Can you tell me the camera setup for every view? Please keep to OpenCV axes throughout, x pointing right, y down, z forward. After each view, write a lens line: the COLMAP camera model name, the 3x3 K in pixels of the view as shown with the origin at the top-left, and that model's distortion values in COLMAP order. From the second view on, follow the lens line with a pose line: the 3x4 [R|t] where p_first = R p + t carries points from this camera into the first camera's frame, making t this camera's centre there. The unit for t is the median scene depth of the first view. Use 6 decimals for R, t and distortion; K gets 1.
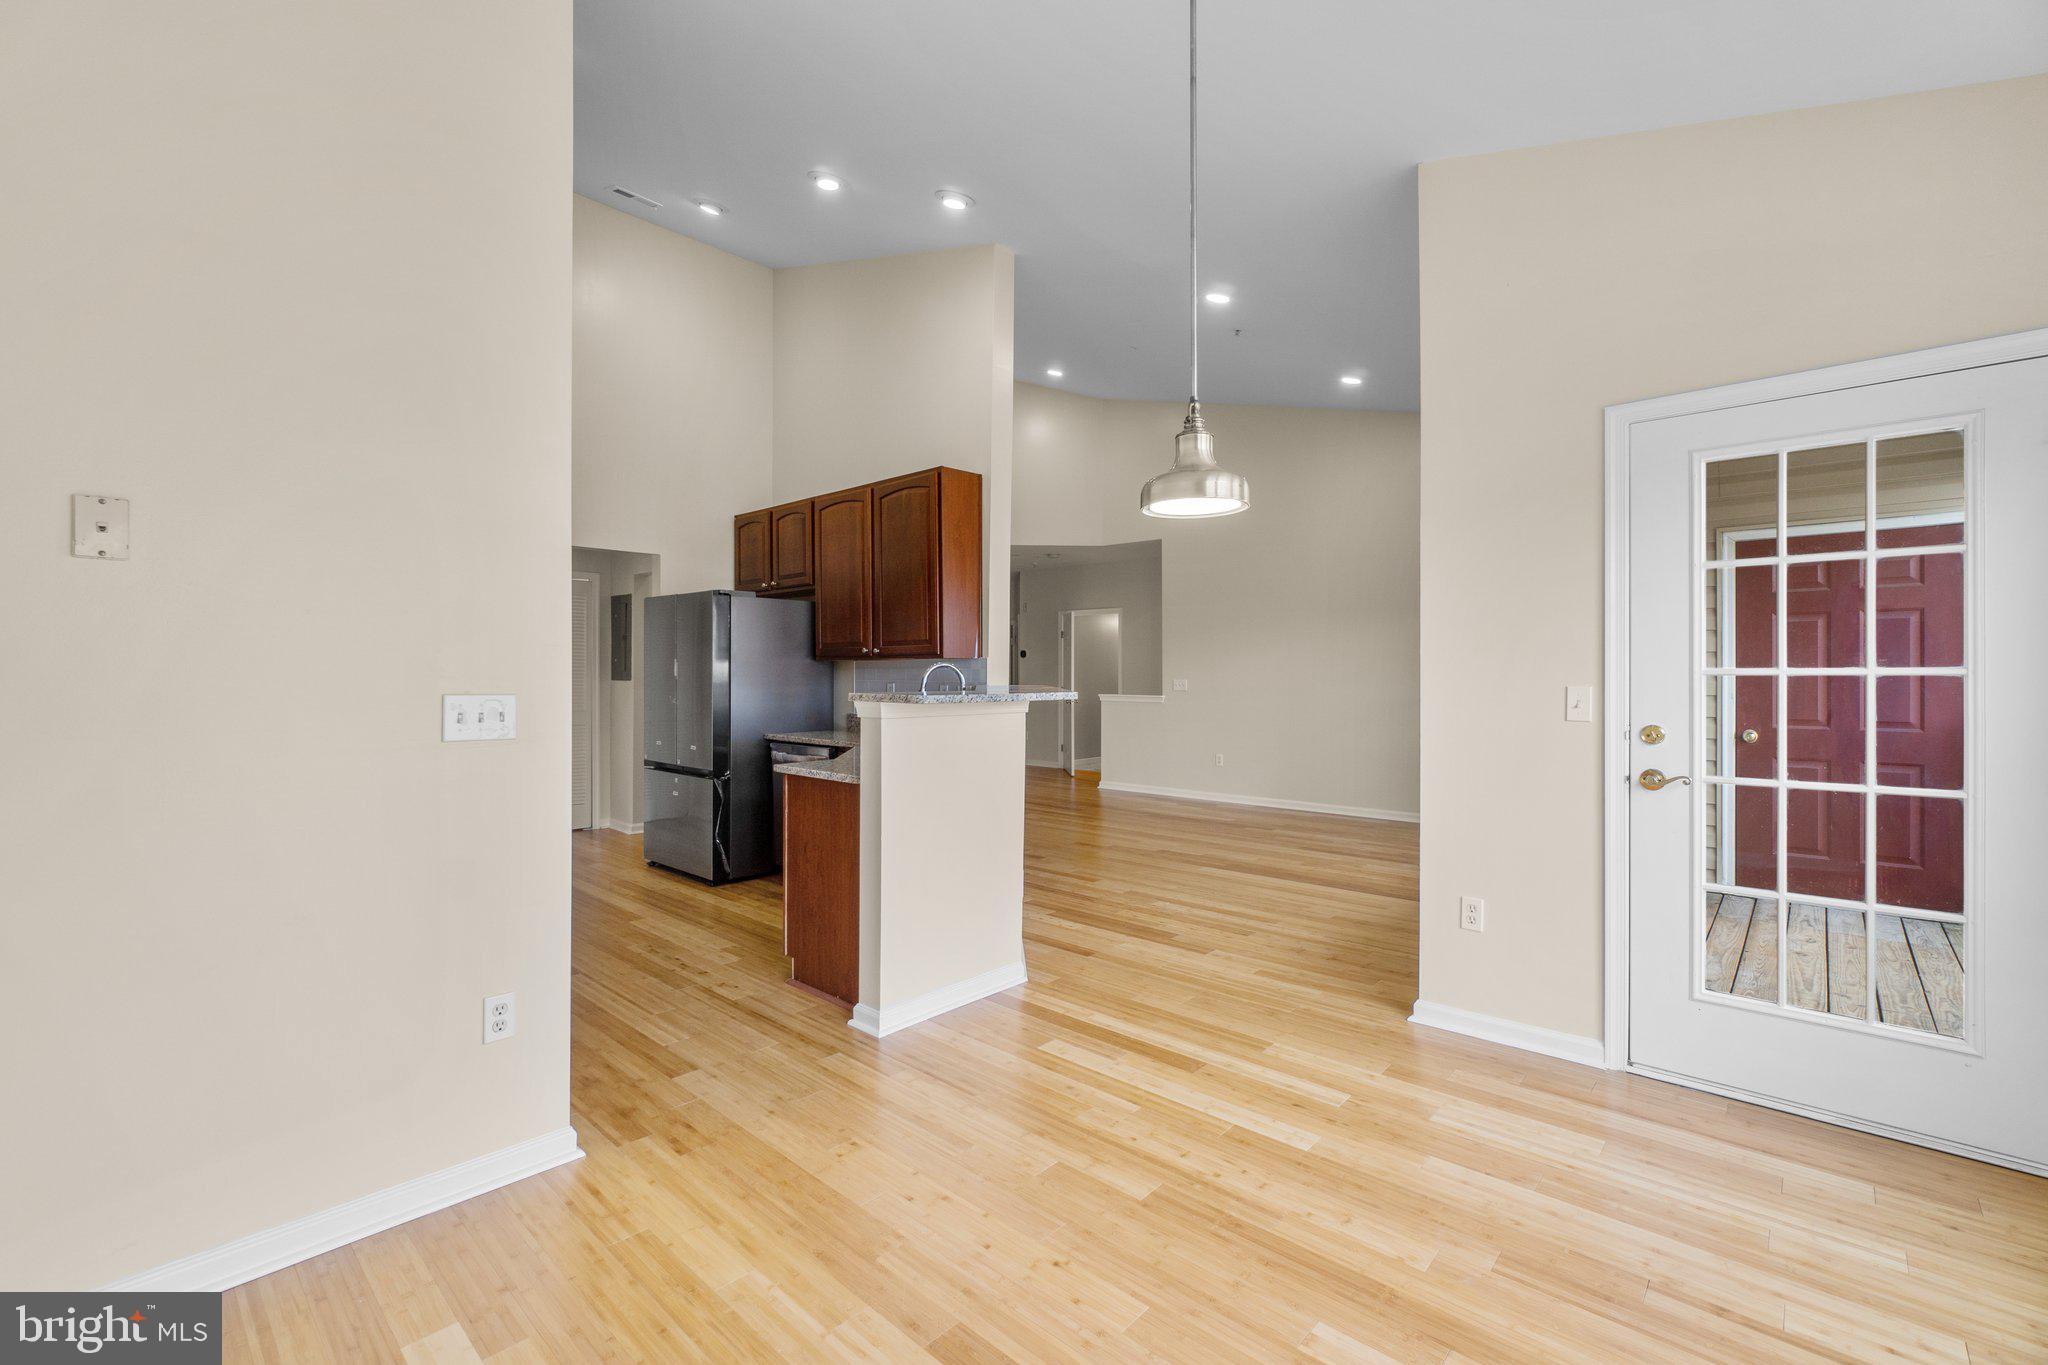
lens RADIAL K [[882.6, 0, 1006.4], [0, 882.6, 688.1], [0, 0, 1]] dist [-0.006025, 0.000867]
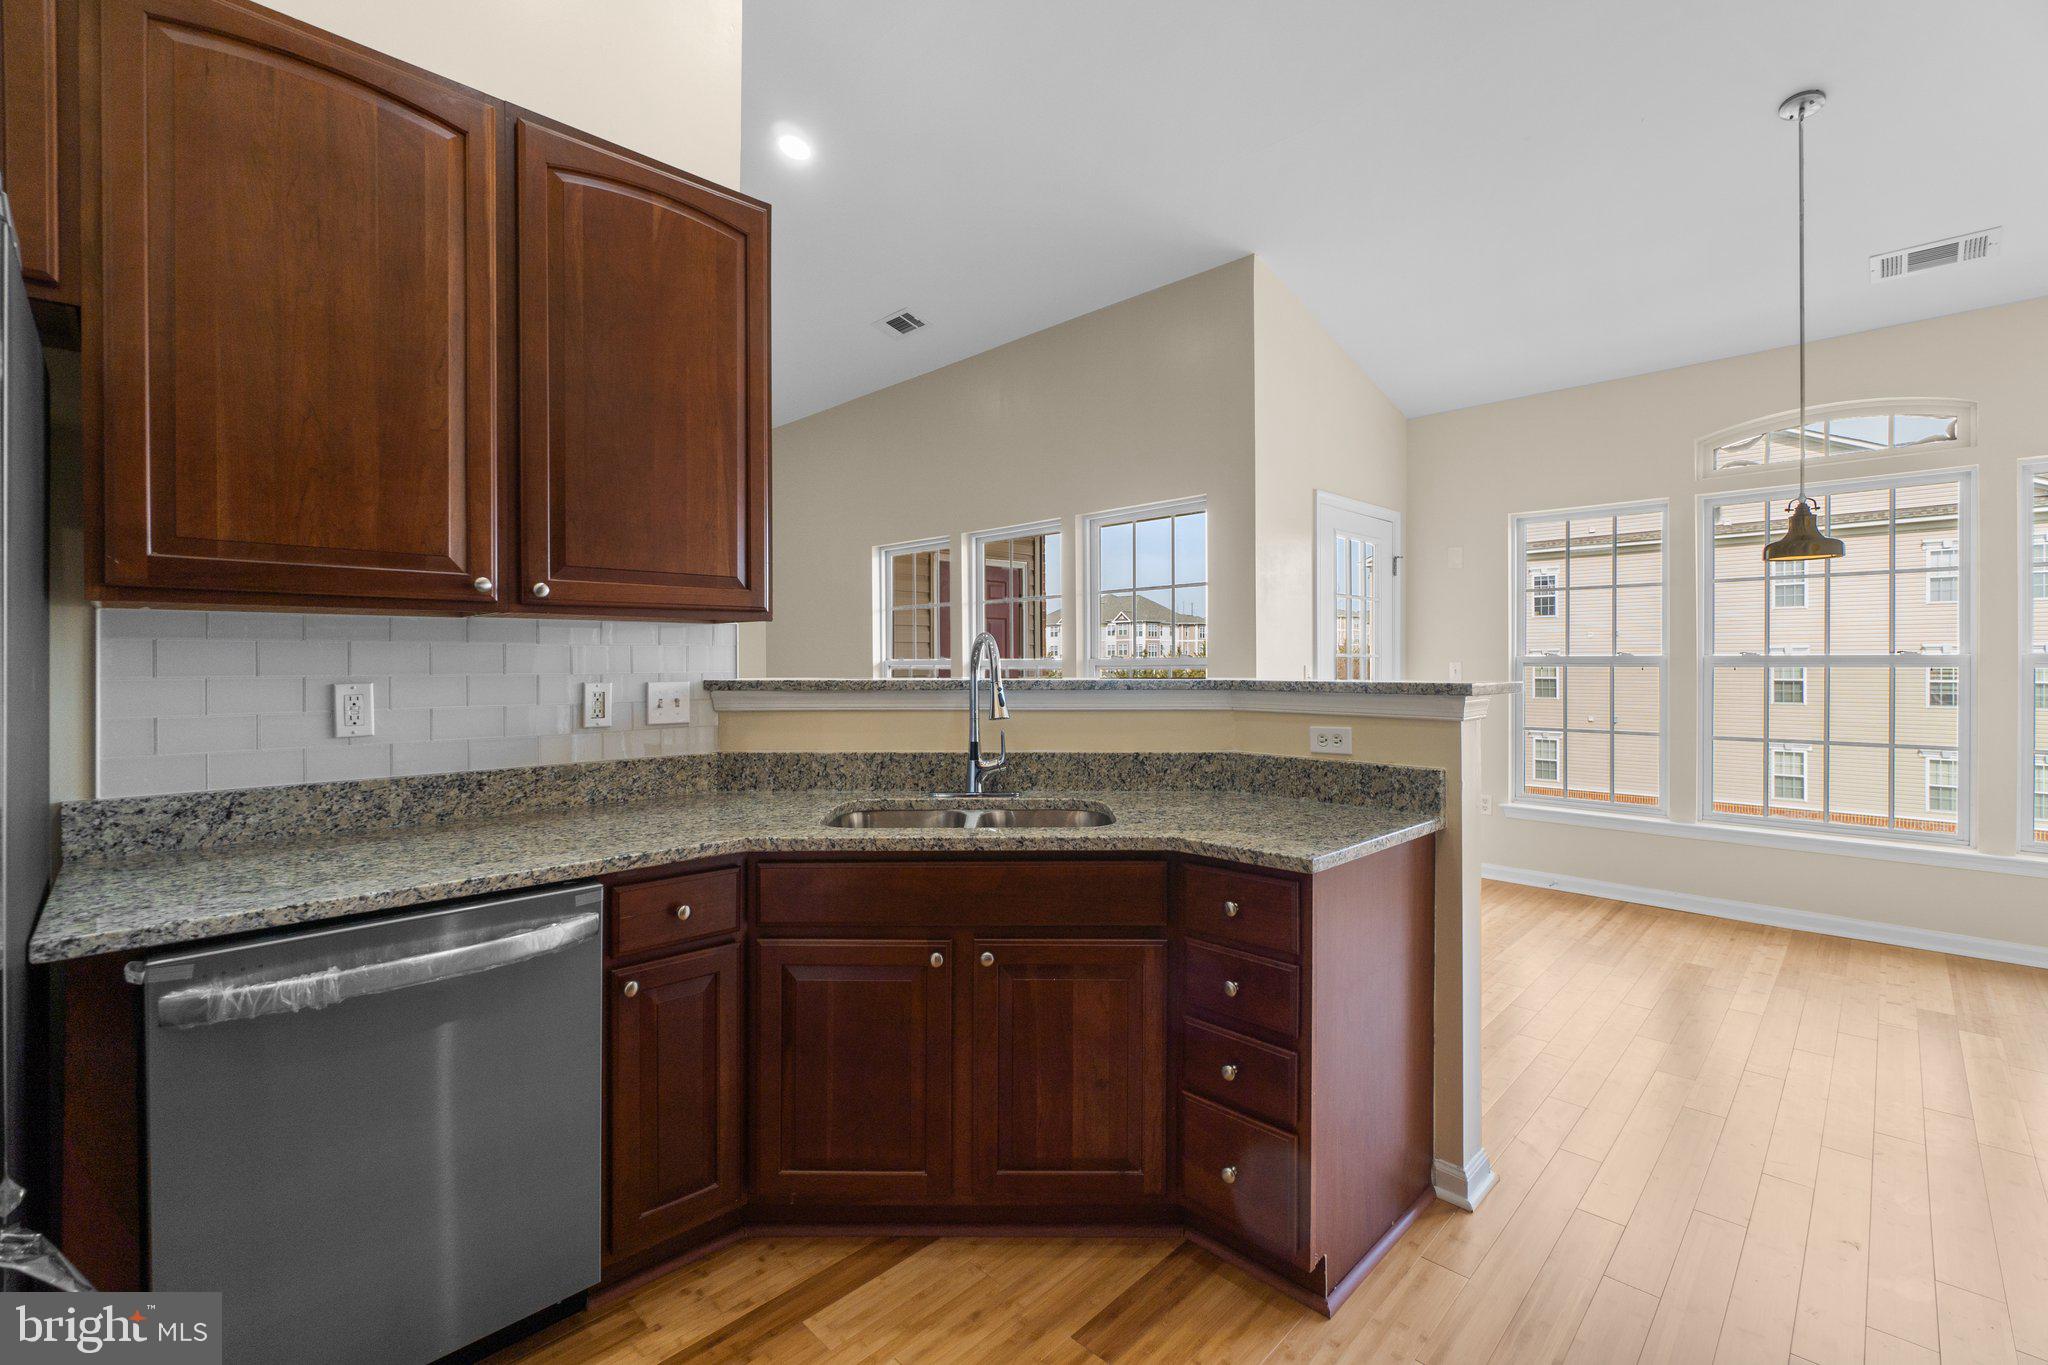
lens RADIAL K [[882.6, 0, 1020.1], [0, 882.6, 662.0], [0, 0, 1]] dist [-0.006025, 0.000867]
pose [[0.023281, -0.007100, 0.999704, -0.463679], [0.013827, 0.999881, 0.006779, -0.011955], [-0.999633, 0.013665, 0.023376, 0.742469]]
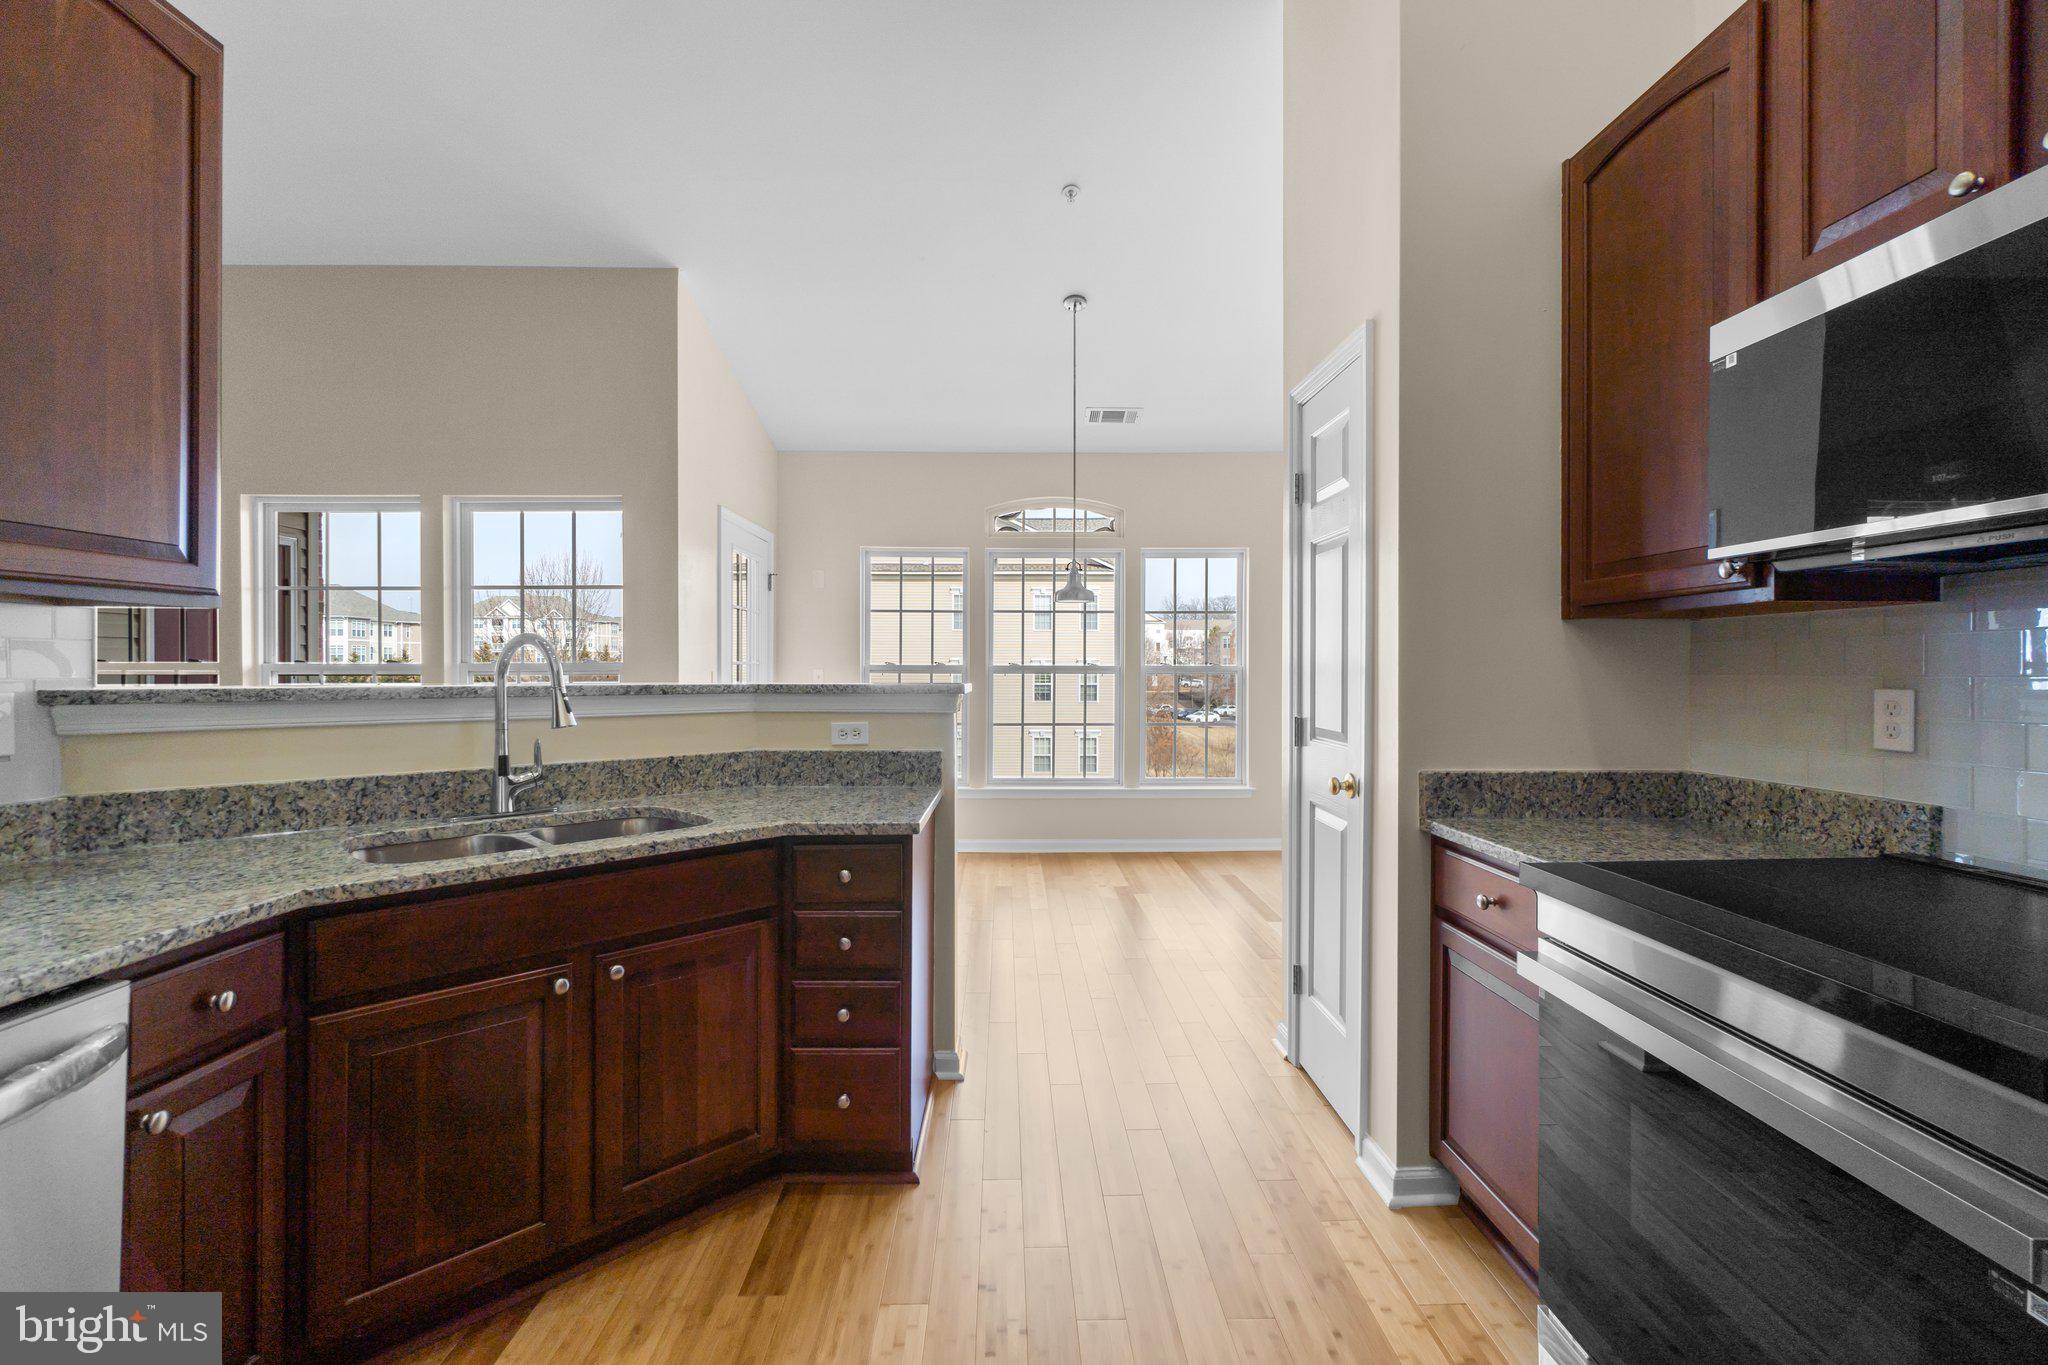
lens RADIAL K [[882.6, 0, 1019.4], [0, 882.6, 669.9], [0, 0, 1]] dist [-0.006025, 0.000867]
pose [[-0.702103, -0.009905, 0.712006, -0.463823], [-0.000427, 0.999909, 0.013489, -0.012784], [-0.712075, 0.009167, -0.702044, 0.881655]]
